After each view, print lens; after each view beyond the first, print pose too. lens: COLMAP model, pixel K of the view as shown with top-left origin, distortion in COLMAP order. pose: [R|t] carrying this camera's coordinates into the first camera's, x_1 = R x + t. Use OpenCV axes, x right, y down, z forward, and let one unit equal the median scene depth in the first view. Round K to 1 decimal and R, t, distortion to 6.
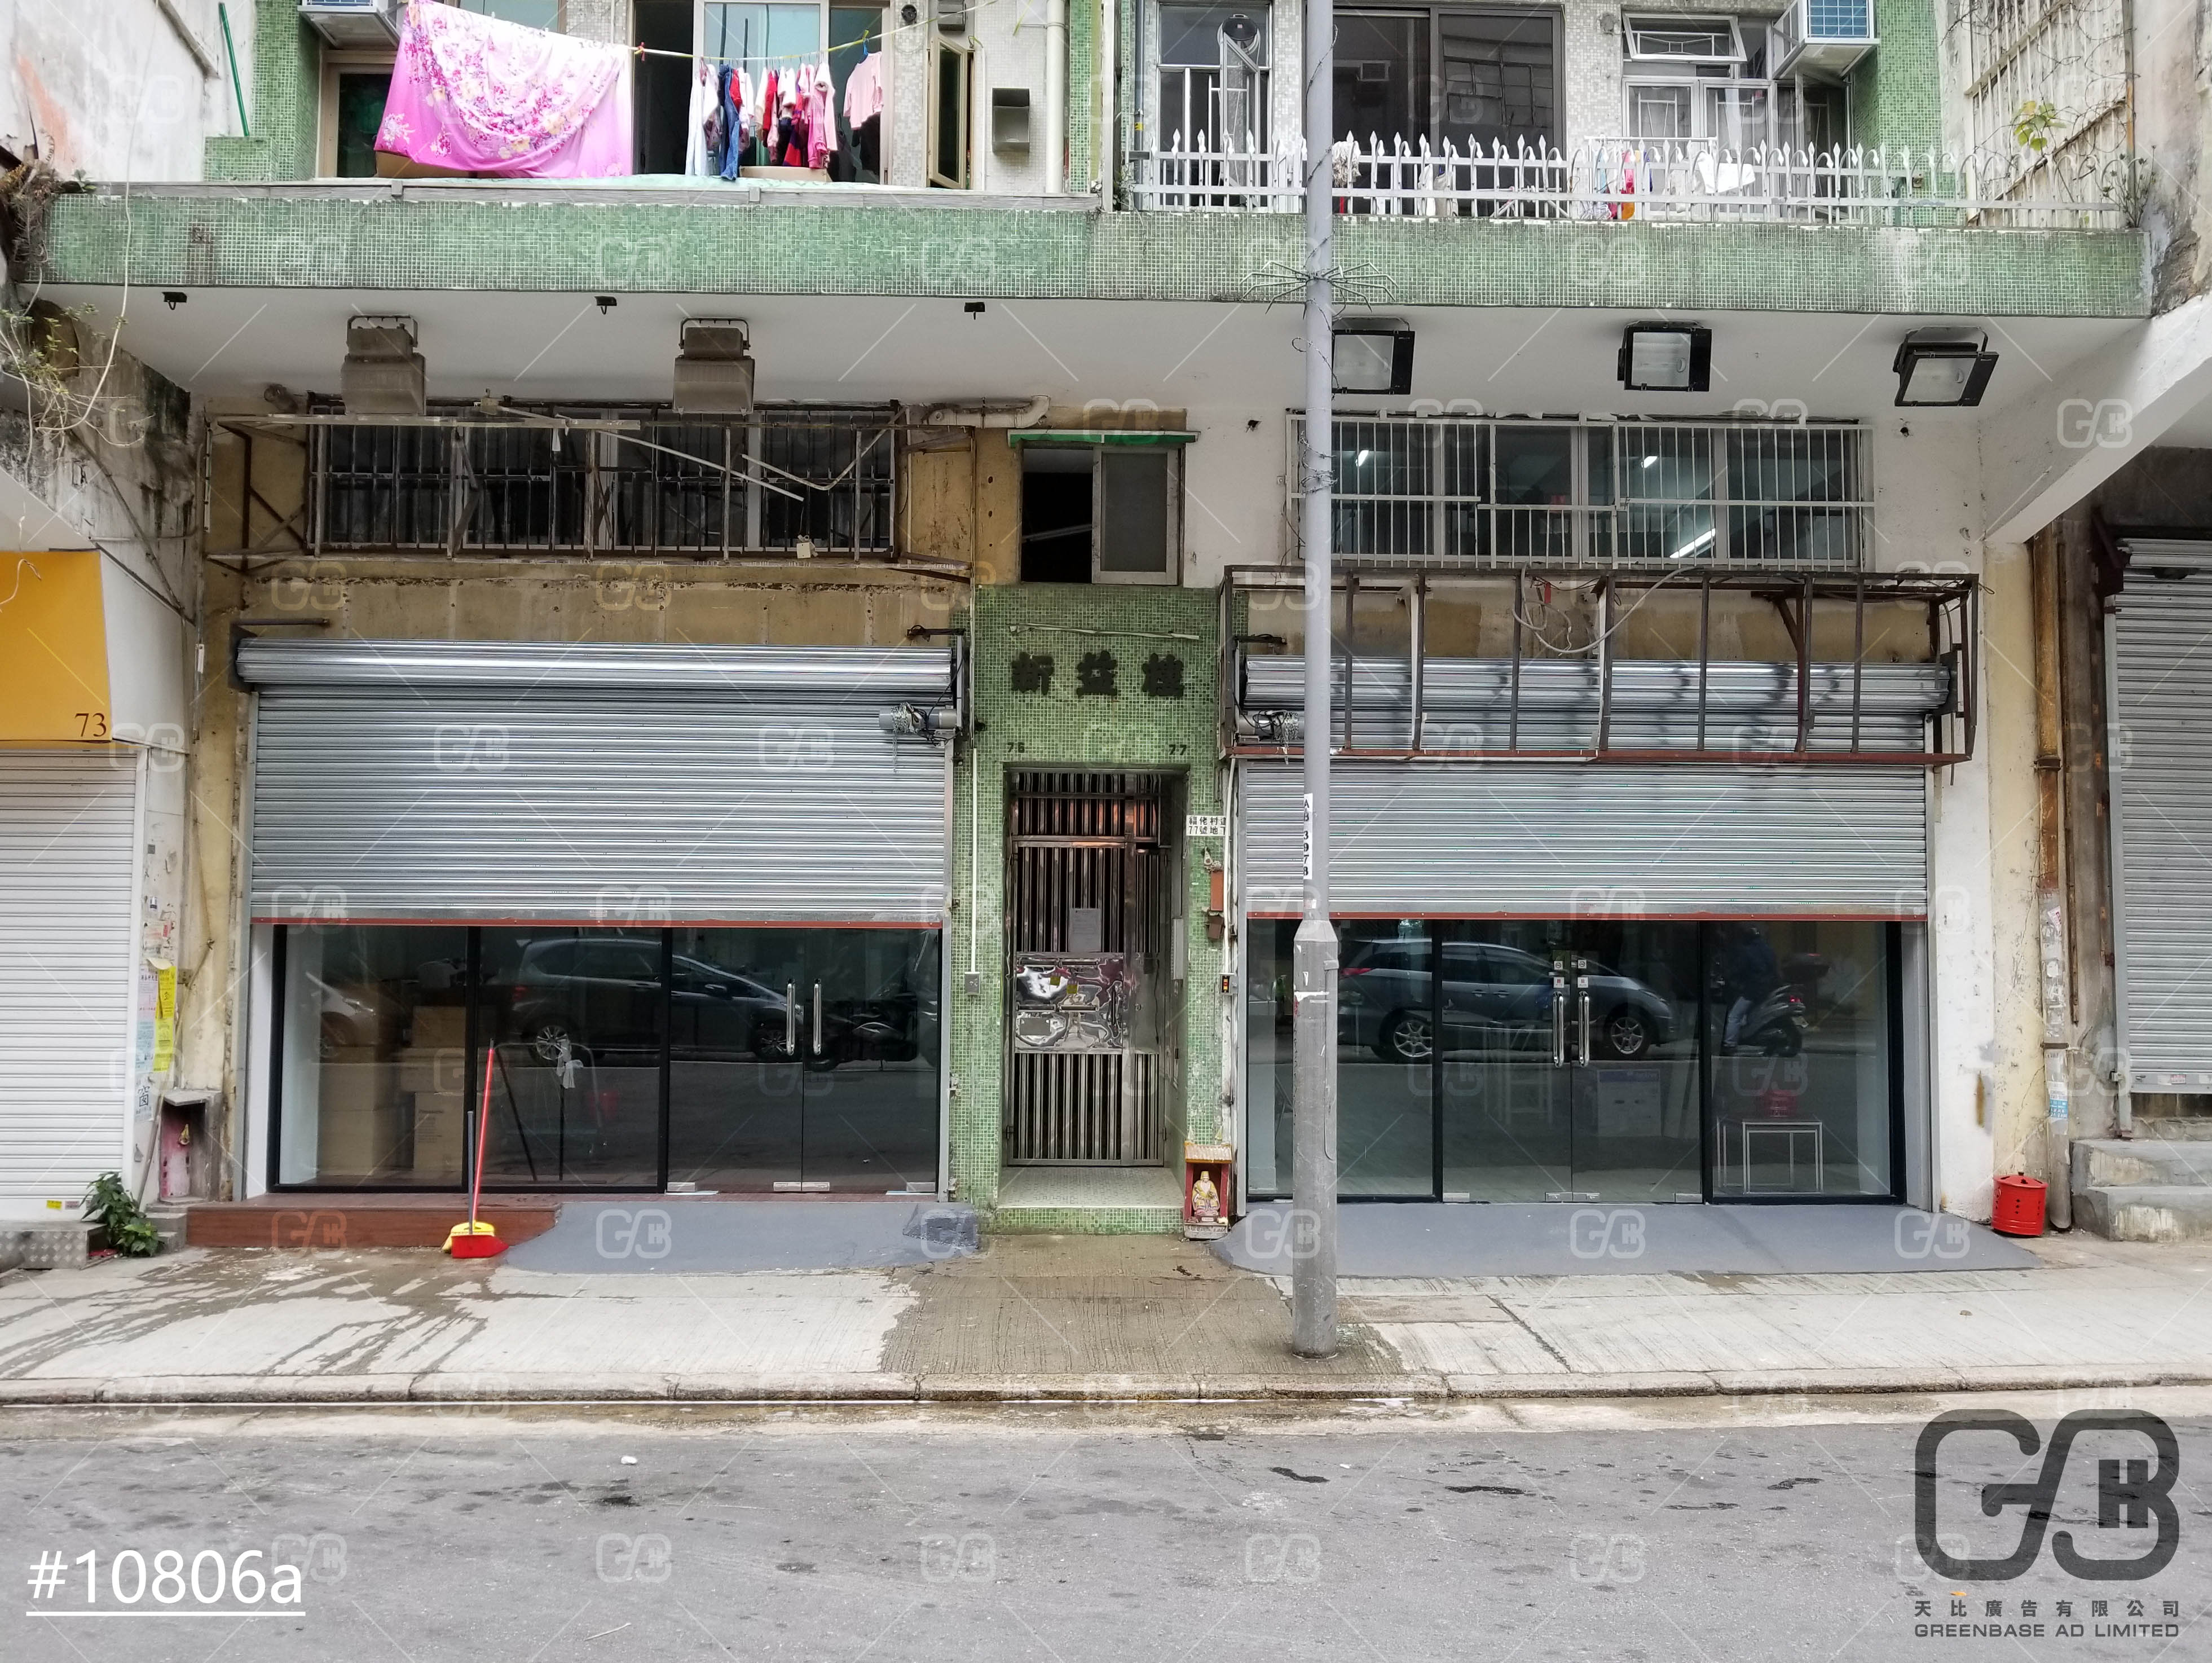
lens RADIAL K [[1818.8, 0, 1106.0], [0, 1818.8, 831.5], [0, 0, 1]] dist [-0.013826, -0.000402]
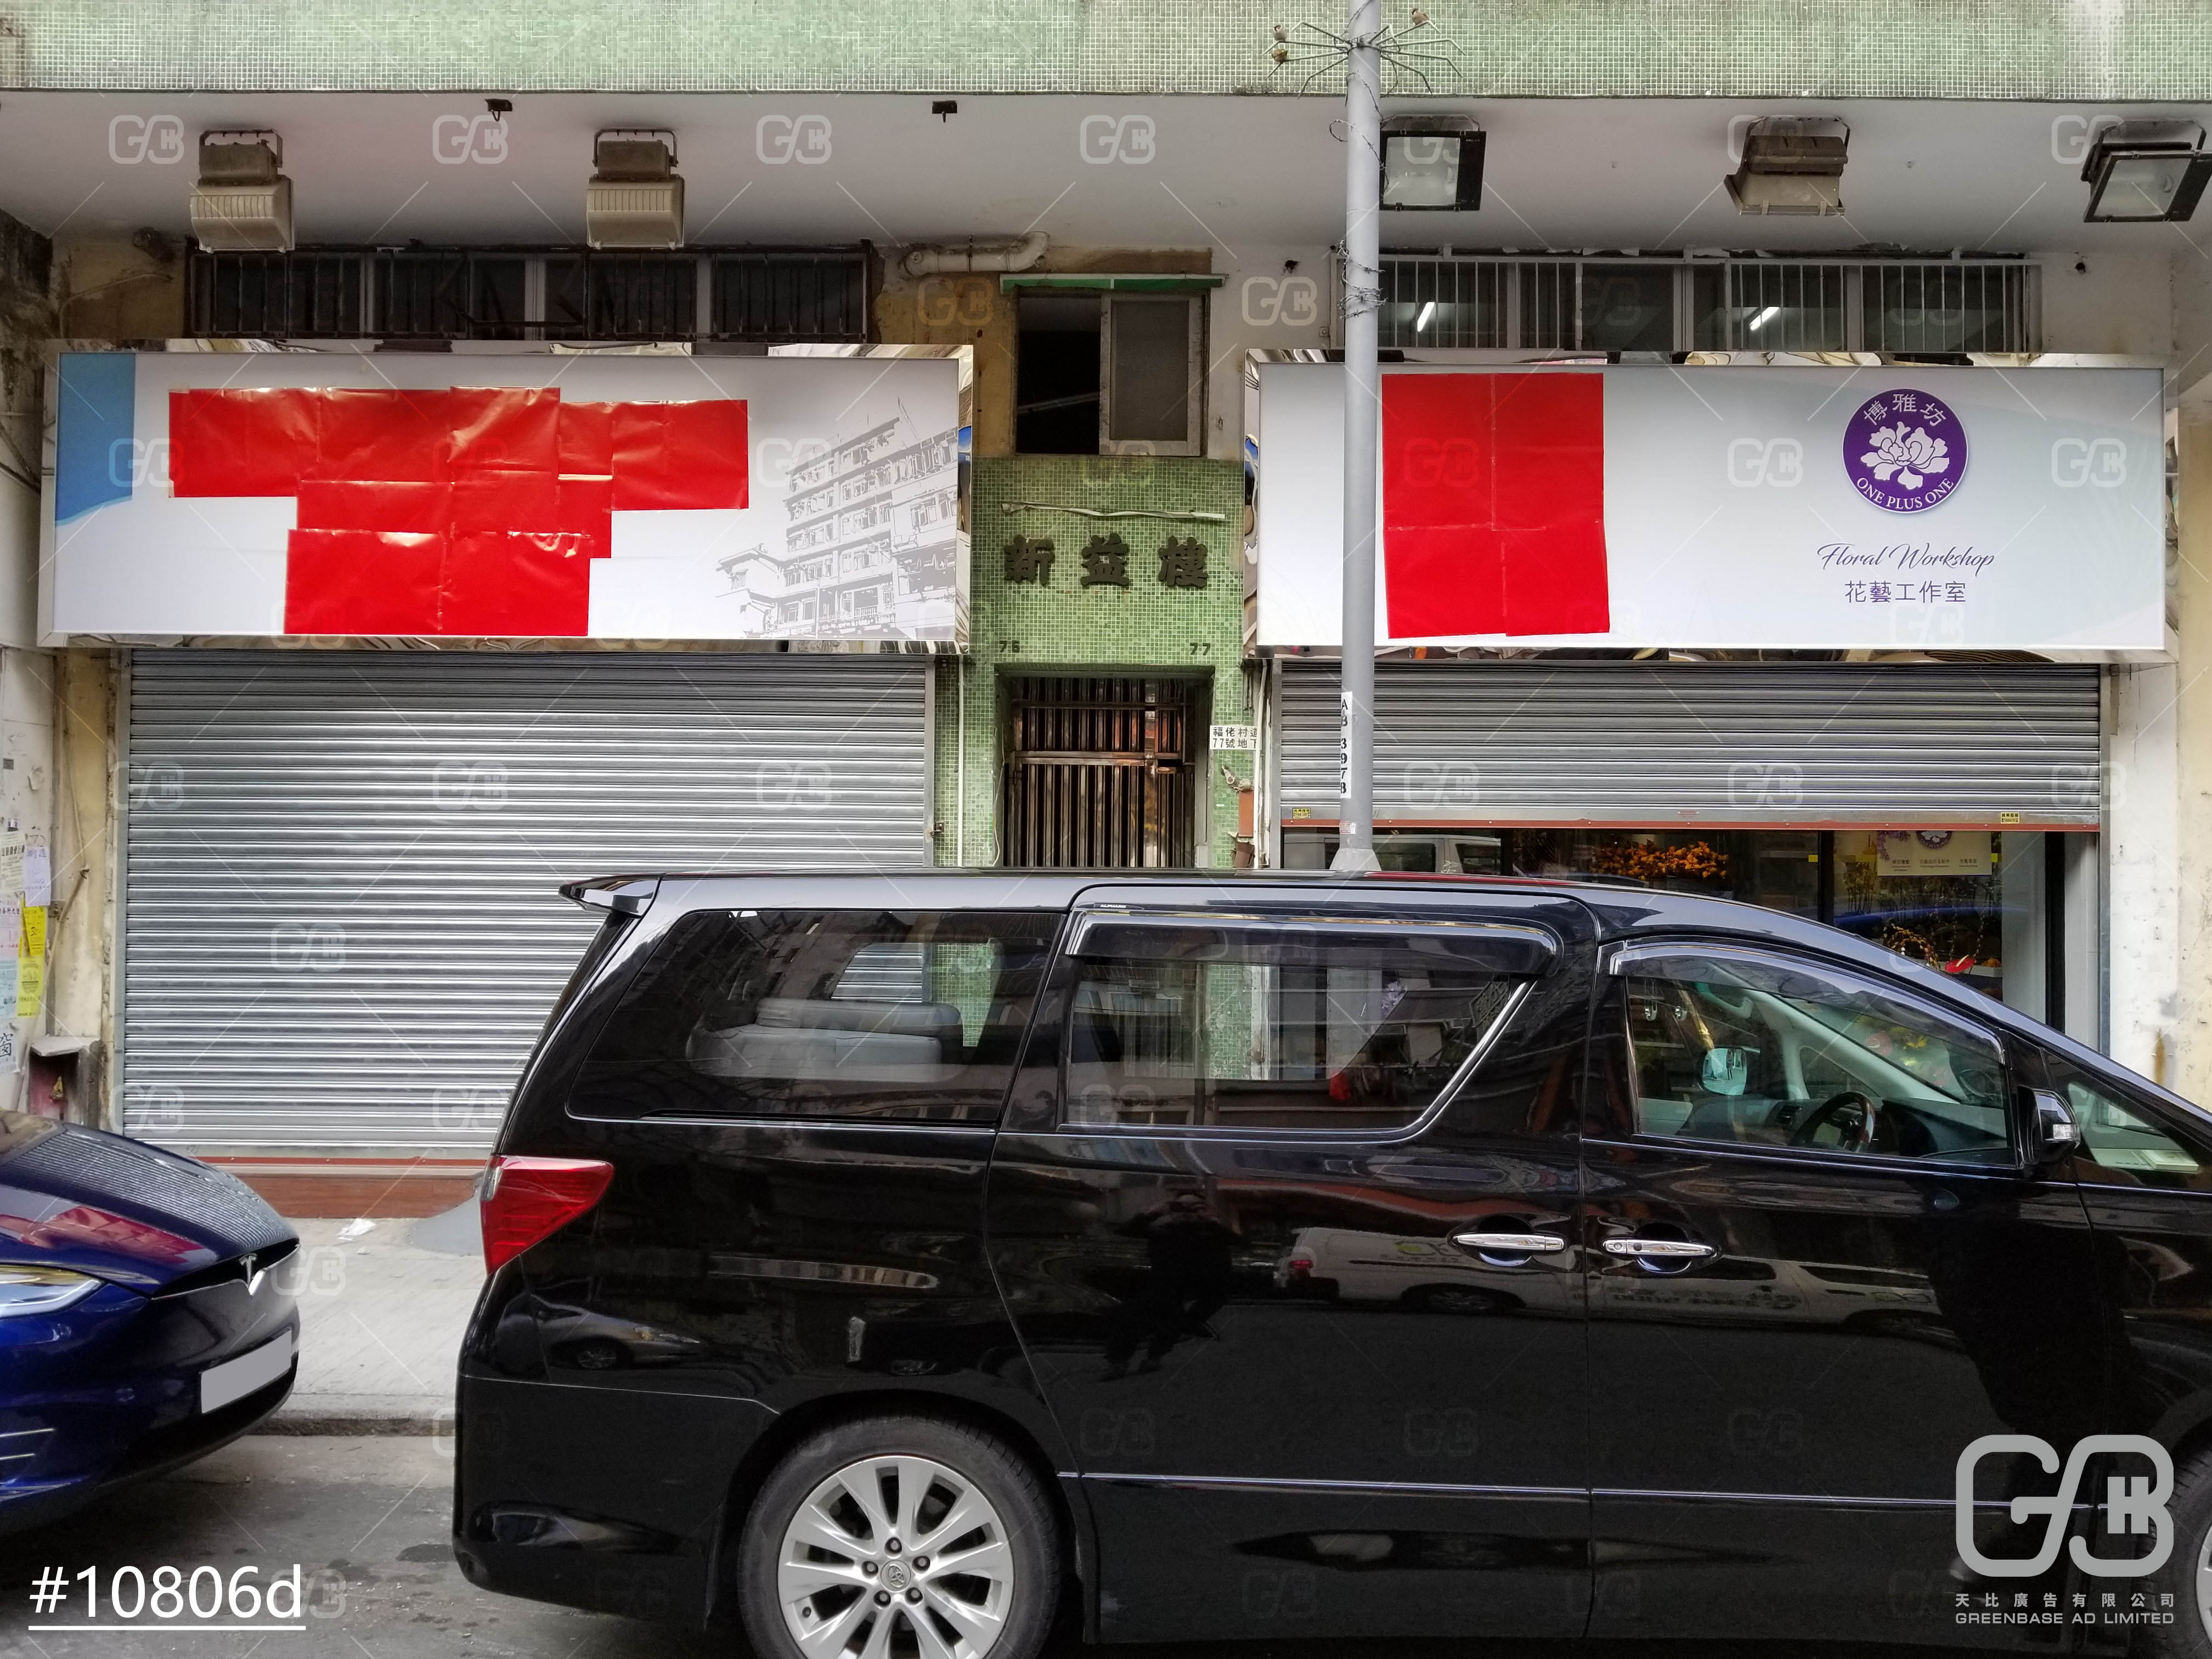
lens RADIAL K [[1424.2, 0, 1106.0], [0, 1424.2, 829.5], [0, 0, 1]] dist [-0.003521, -0.001304]
pose [[0.996184, 0.001422, -0.087271, 0.054693], [0.001692, 0.999365, 0.035598, 0.016264], [0.087266, -0.035610, 0.995548, 0.329474]]
